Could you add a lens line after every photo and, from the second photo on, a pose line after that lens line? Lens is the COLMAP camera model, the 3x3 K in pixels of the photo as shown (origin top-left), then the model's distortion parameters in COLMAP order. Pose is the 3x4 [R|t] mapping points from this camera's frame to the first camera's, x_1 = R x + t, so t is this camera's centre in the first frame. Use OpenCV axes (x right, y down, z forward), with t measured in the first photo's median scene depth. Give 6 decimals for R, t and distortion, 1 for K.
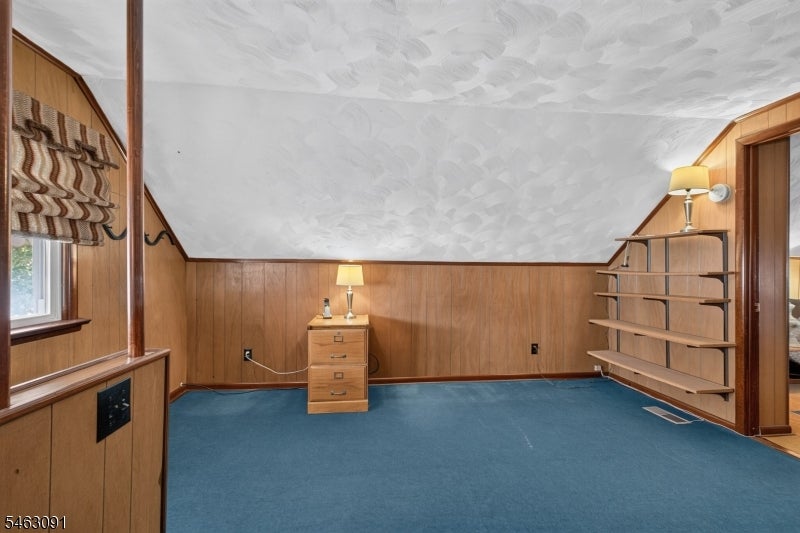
lens RADIAL K [[370.4, 0, 403.5], [0, 370.4, 267.1], [0, 0, 1]] dist [0.007013, -0.001102]
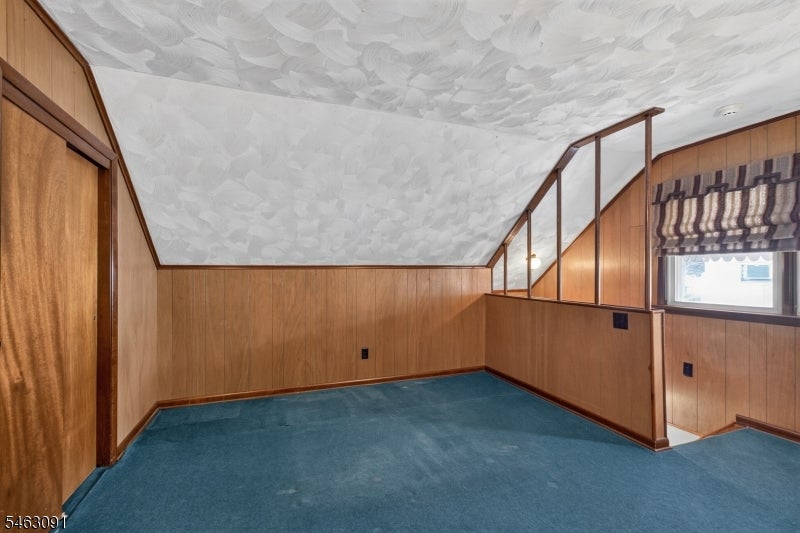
lens RADIAL K [[370.4, 0, 401.4], [0, 370.4, 272.4], [0, 0, 1]] dist [0.007013, -0.001102]
pose [[-0.974036, -0.005560, -0.226326, 0.419298], [-0.003335, 0.999942, -0.010213, 0.008492], [0.226370, -0.009193, -0.973998, 0.922145]]
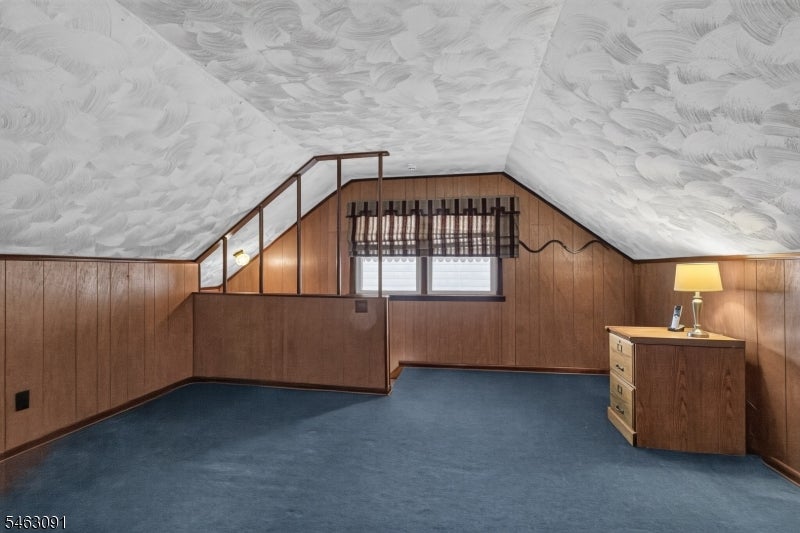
lens RADIAL K [[370.4, 0, 403.3], [0, 370.4, 264.8], [0, 0, 1]] dist [0.007013, -0.001102]
pose [[-0.298758, -0.020499, -0.954109, 0.721463], [0.003652, 0.999737, -0.022623, 0.012310], [0.954322, -0.010243, -0.298605, 0.675077]]
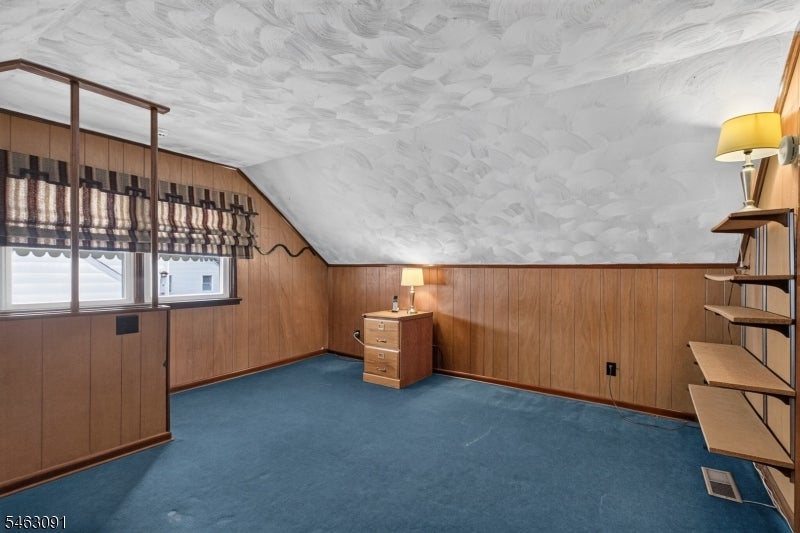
lens RADIAL K [[370.4, 0, 402.8], [0, 370.4, 271.6], [0, 0, 1]] dist [0.007013, -0.001102]
pose [[0.755426, -0.000324, -0.655233, 0.616182], [0.000953, 0.999999, 0.000604, 0.004035], [0.655233, -0.001080, 0.755426, 0.081256]]
